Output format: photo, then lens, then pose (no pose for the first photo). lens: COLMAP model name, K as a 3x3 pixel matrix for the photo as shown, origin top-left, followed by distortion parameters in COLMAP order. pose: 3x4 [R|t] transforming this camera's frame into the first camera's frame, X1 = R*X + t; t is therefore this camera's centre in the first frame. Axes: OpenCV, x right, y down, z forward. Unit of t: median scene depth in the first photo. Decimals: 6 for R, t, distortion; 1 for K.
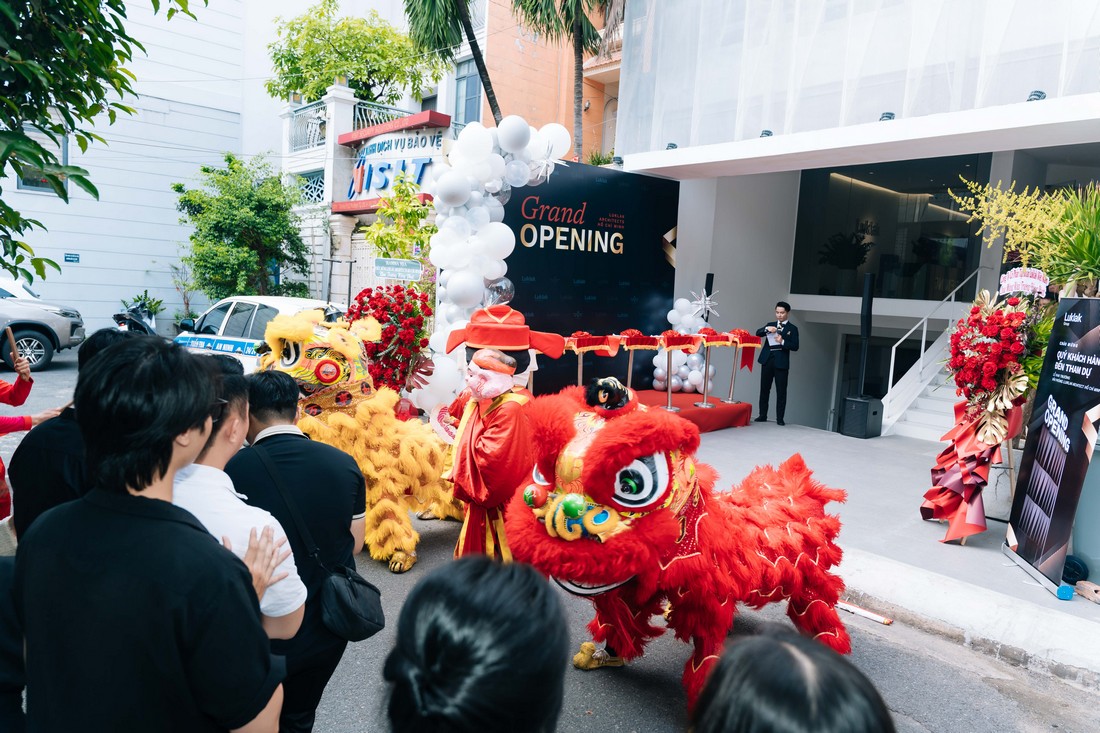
lens RADIAL K [[722.0, 0, 582.5], [0, 722.0, 367.6], [0, 0, 1]] dist [-0.007302, -0.009852]
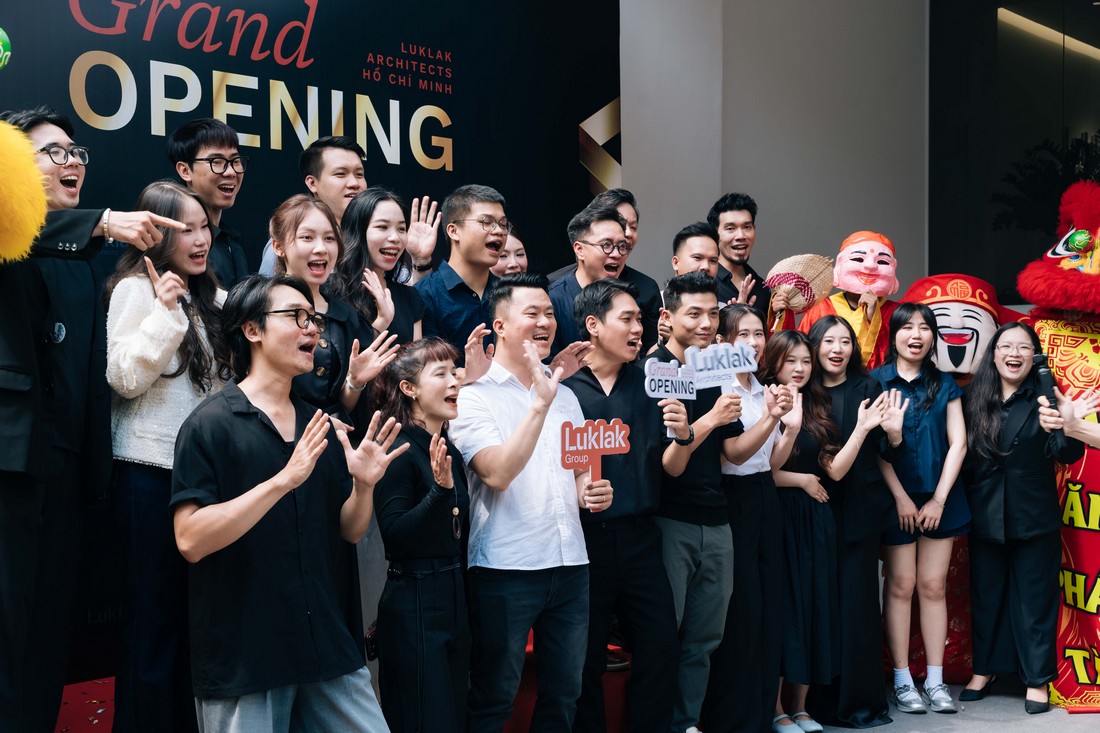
lens RADIAL K [[1355.7, 0, 549.1], [0, 1355.7, 367.3], [0, 0, 1]] dist [-0.013432, 0.000000]
pose [[0.997085, -0.054143, 0.053752, 0.065372], [0.059874, 0.991963, -0.111466, -0.001197], [-0.047285, 0.114359, 0.992314, 0.438379]]
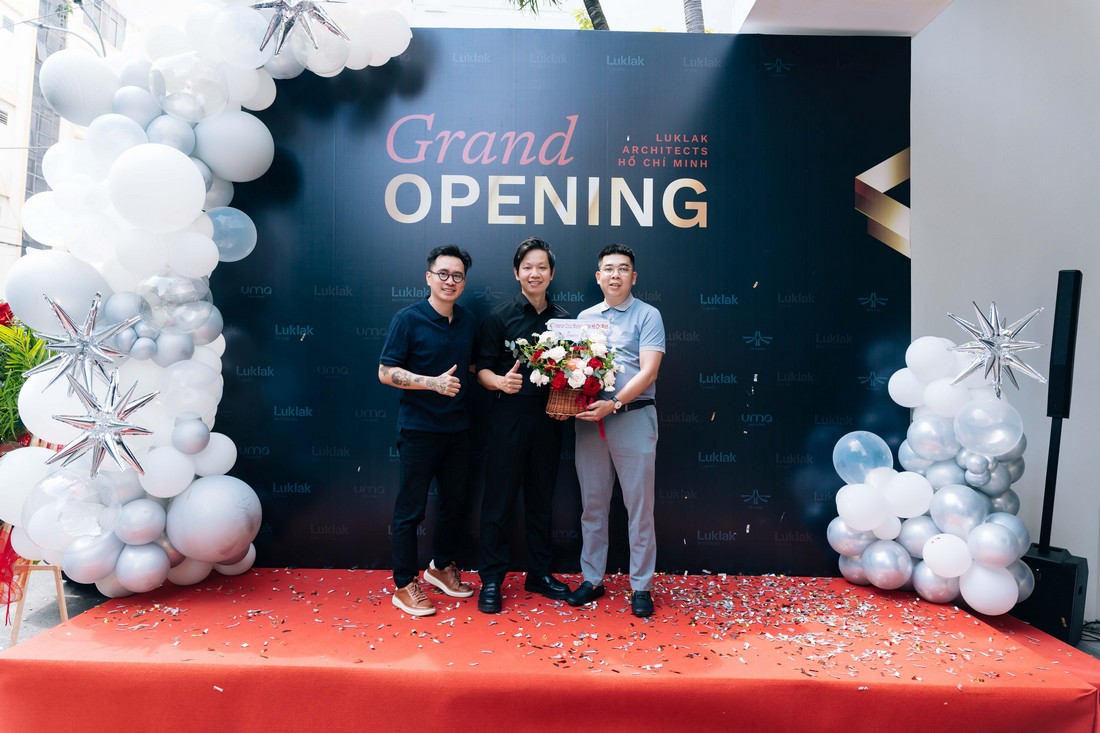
lens RADIAL K [[722.0, 0, 537.6], [0, 722.0, 353.3], [0, 0, 1]] dist [-0.007302, -0.009852]
pose [[0.725508, -0.036547, -0.687243, 0.283272], [-0.072022, 0.989074, -0.128631, -0.029689], [0.684435, 0.142819, 0.714948, 0.699525]]
